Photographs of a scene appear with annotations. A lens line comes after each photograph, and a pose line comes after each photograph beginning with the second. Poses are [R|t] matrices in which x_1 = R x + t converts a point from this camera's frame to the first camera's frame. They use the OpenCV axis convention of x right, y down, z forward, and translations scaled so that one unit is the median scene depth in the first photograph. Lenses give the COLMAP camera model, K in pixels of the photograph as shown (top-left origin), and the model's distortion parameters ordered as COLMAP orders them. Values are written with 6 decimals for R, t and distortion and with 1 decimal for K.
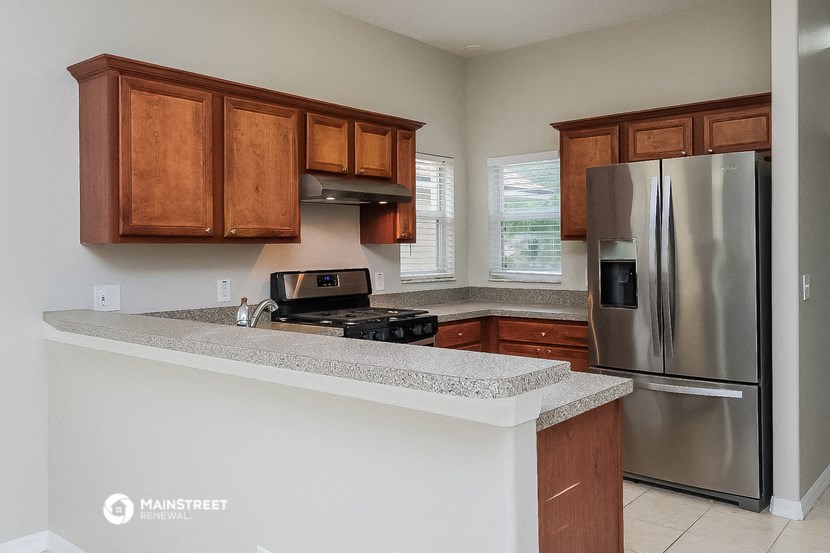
lens RADIAL K [[708.9, 0, 416.8], [0, 708.9, 273.0], [0, 0, 1]] dist [0.016525, 0.004513]
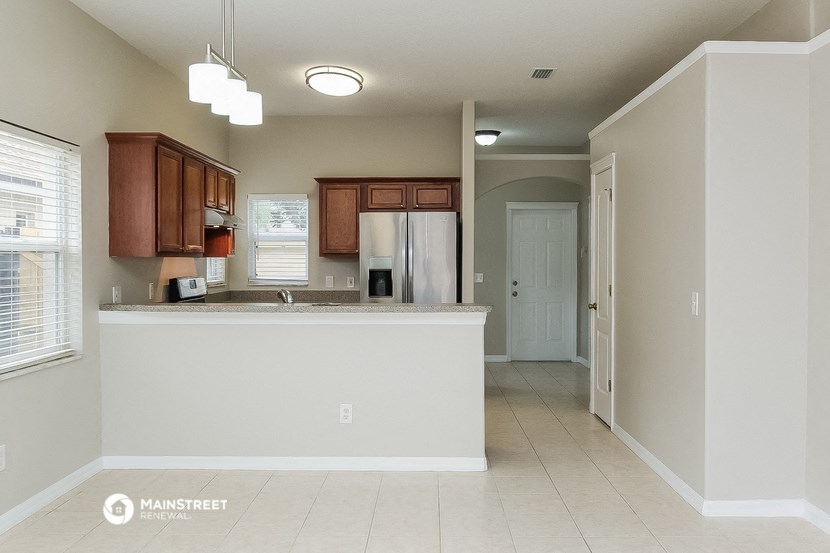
lens RADIAL K [[783.2, 0, 414.8], [0, 783.2, 272.9], [0, 0, 1]] dist [0.021133, 0.000000]
pose [[0.792812, 0.000590, 0.609466, -0.687326], [0.011858, 0.999795, -0.016392, 0.018983], [-0.609351, 0.020223, 0.792643, -0.454203]]
